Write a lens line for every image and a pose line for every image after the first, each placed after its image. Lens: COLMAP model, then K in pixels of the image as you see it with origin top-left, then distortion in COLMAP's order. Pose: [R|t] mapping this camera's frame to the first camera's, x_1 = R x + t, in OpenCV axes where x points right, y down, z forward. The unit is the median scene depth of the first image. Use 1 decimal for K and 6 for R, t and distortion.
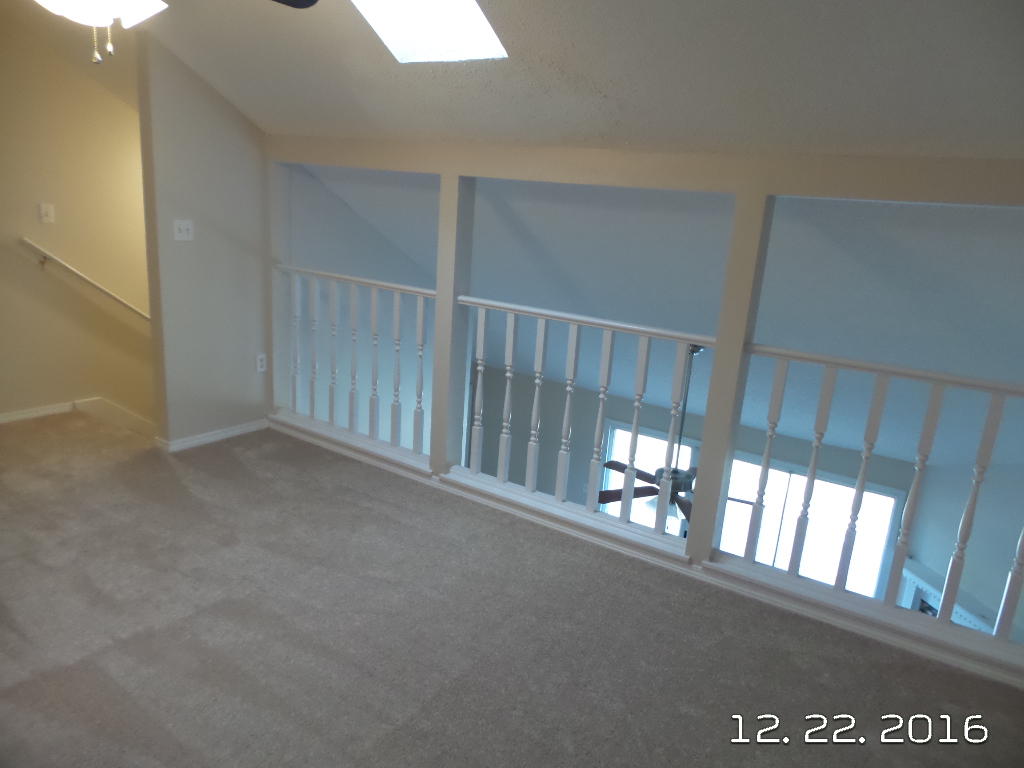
lens RADIAL K [[693.1, 0, 513.4], [0, 693.1, 381.8], [0, 0, 1]] dist [0.000633, 0.001082]
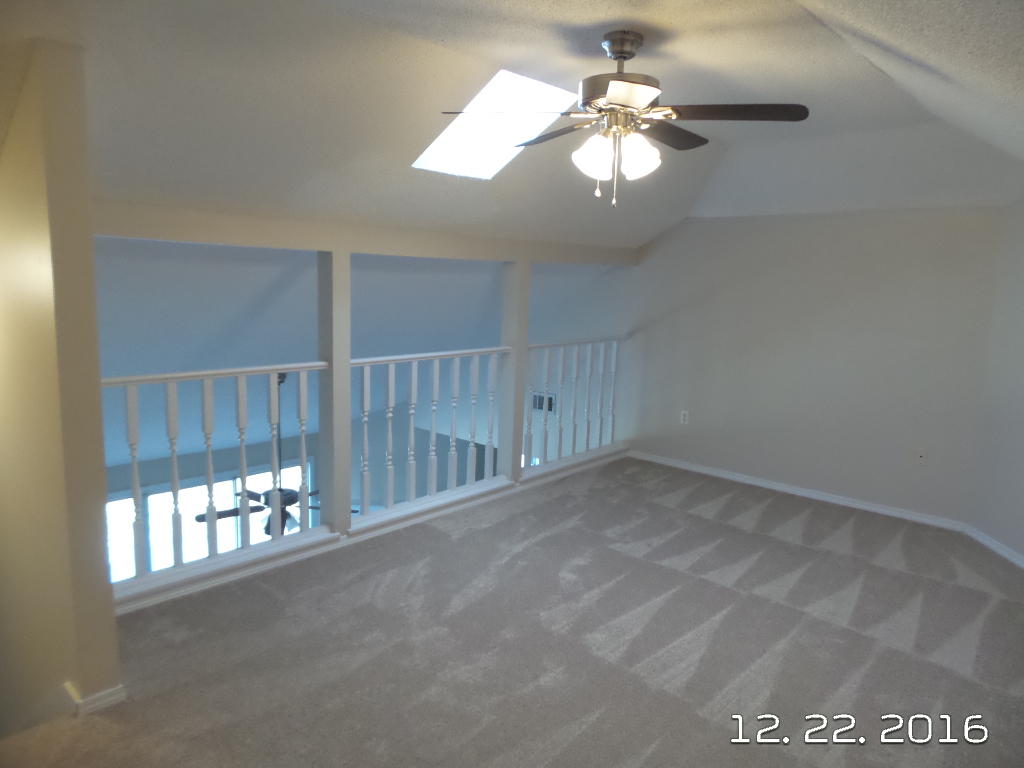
lens RADIAL K [[693.1, 0, 512.9], [0, 693.1, 384.4], [0, 0, 1]] dist [0.000633, 0.001082]
pose [[0.167238, -0.225060, 0.959885, -1.094453], [0.221227, 0.957336, 0.185919, -0.233789], [-0.960776, 0.181260, 0.209892, 0.533739]]
